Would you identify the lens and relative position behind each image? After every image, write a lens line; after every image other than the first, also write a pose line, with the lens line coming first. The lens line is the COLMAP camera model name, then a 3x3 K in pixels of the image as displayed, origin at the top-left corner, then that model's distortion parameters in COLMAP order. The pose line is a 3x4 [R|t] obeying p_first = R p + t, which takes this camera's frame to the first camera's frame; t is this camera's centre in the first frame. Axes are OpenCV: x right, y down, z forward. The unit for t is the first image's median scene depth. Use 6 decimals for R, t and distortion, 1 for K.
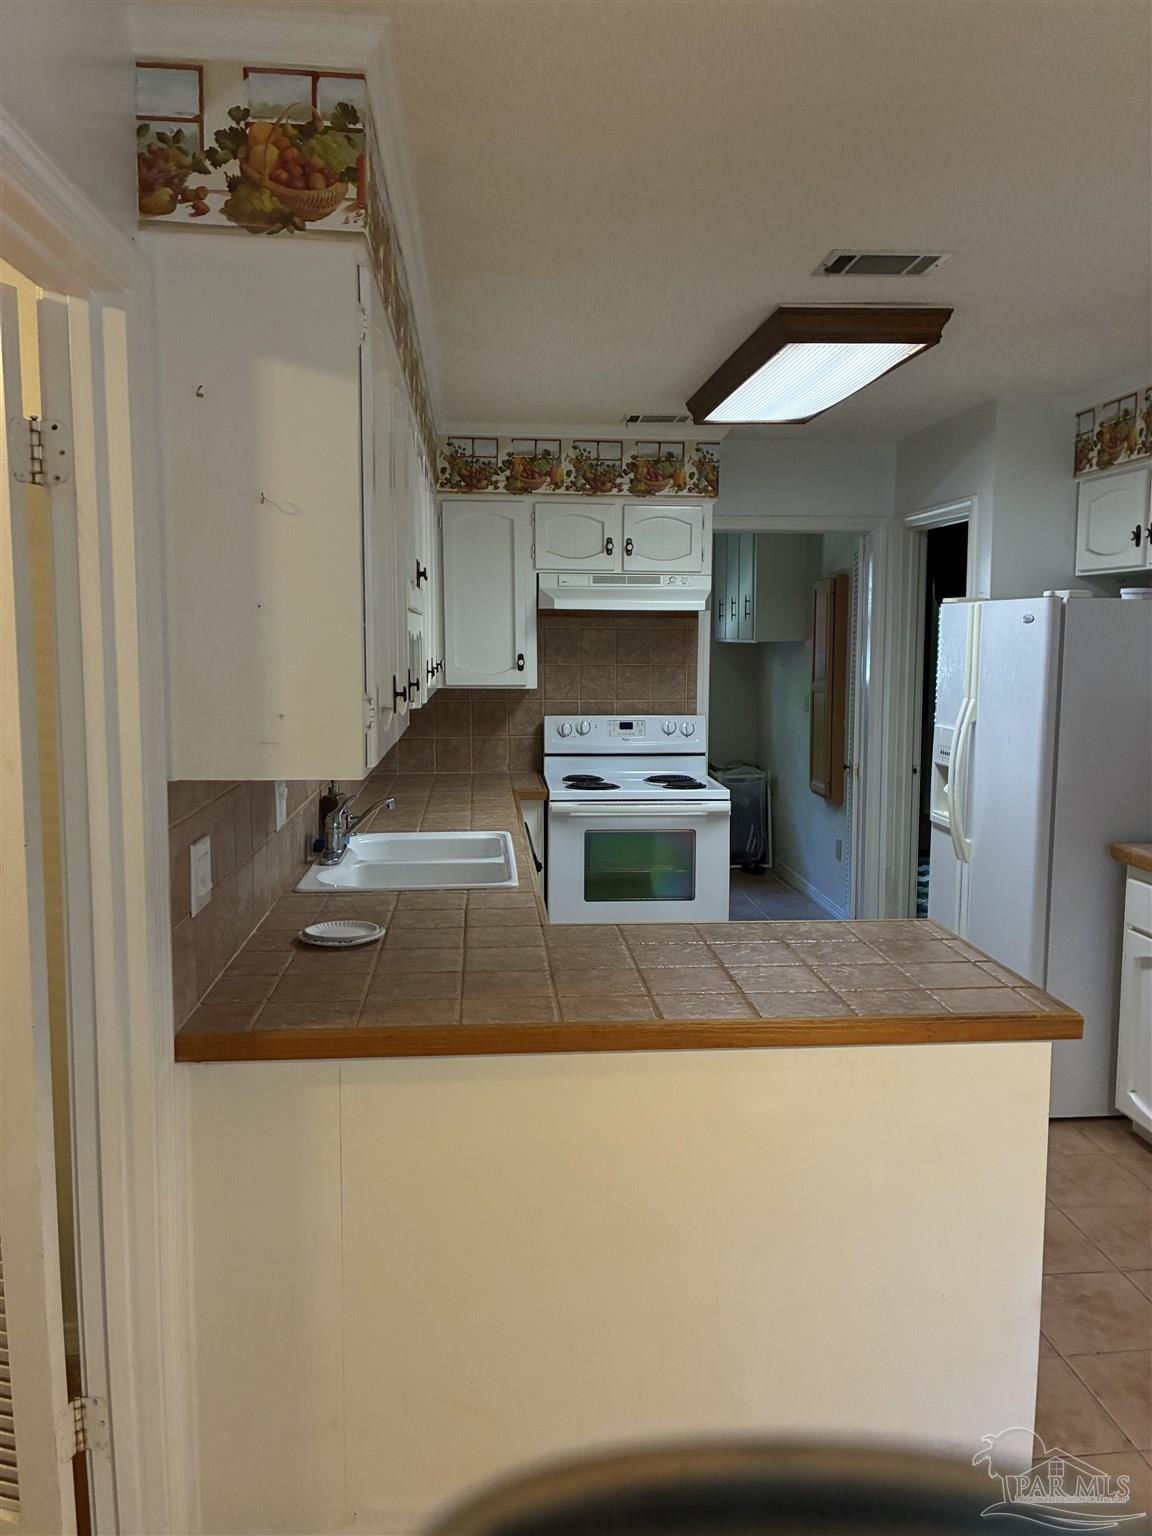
lens RADIAL K [[1174.9, 0, 573.4], [0, 1174.9, 769.1], [0, 0, 1]] dist [-0.022562, -0.021344]
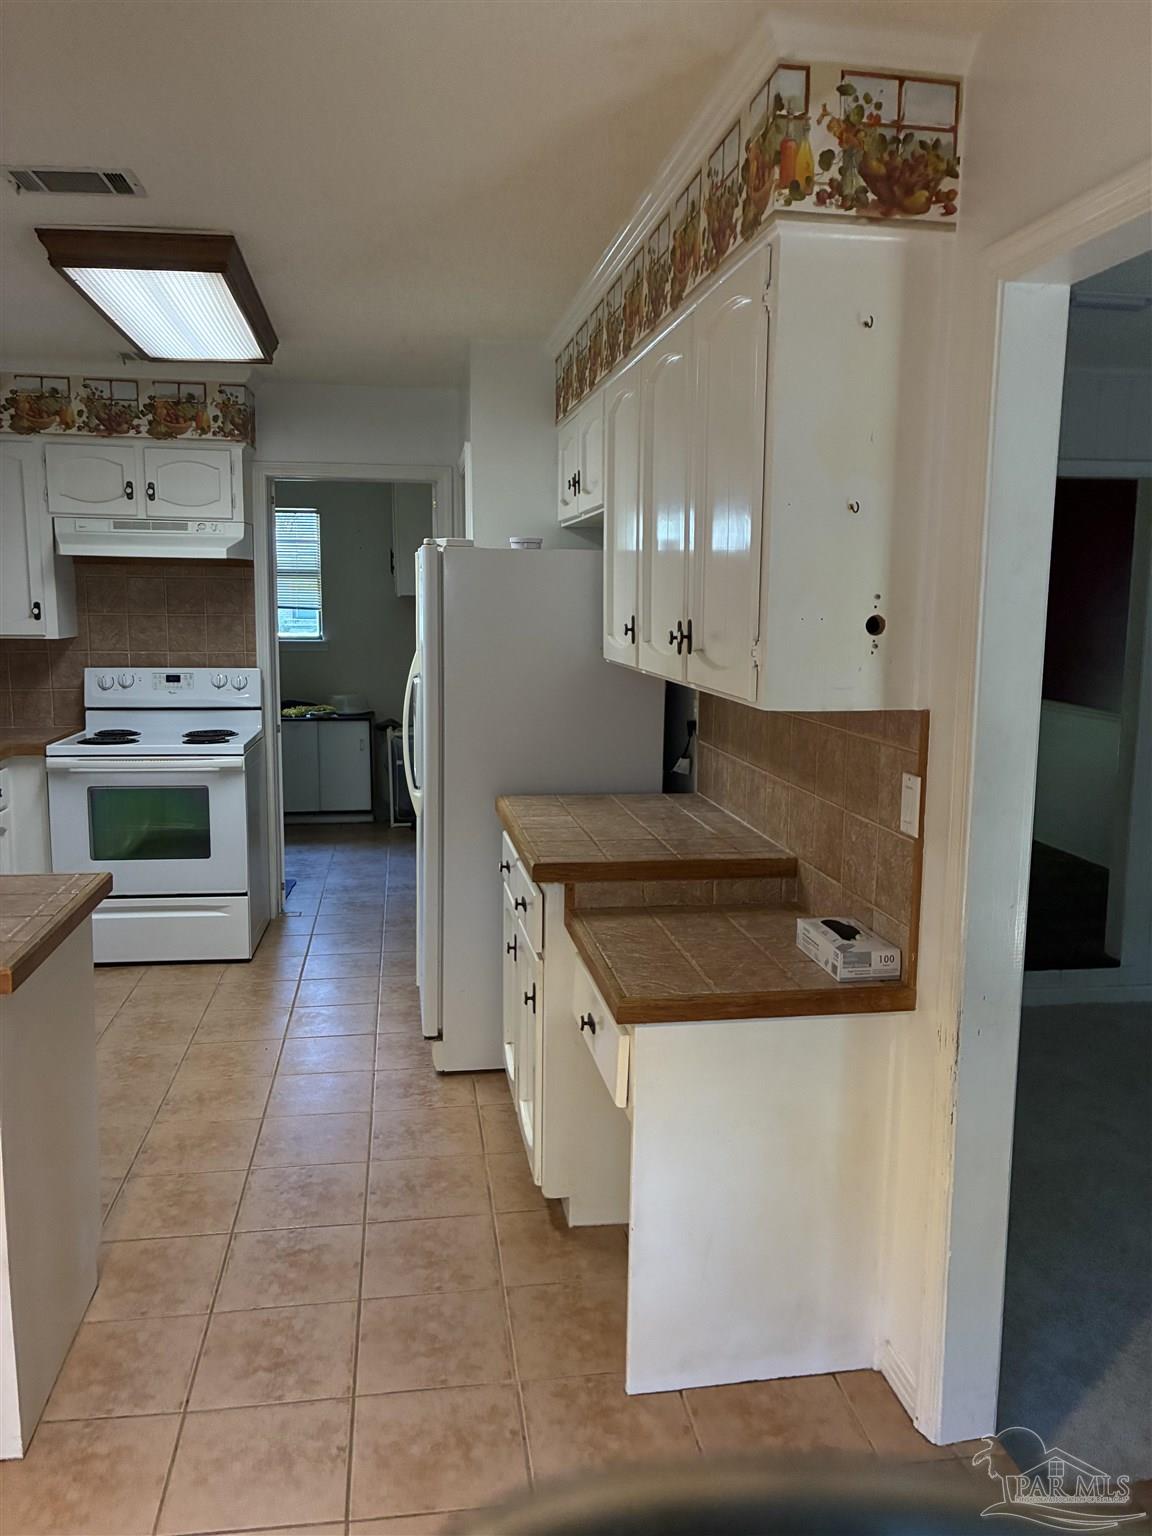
lens RADIAL K [[1174.9, 0, 572.1], [0, 1174.9, 760.5], [0, 0, 1]] dist [-0.022562, -0.021344]
pose [[0.995694, 0.000156, 0.092701, 0.299027], [-0.002652, 0.999637, 0.026801, 0.003833], [-0.092663, -0.026932, 0.995333, 0.010802]]
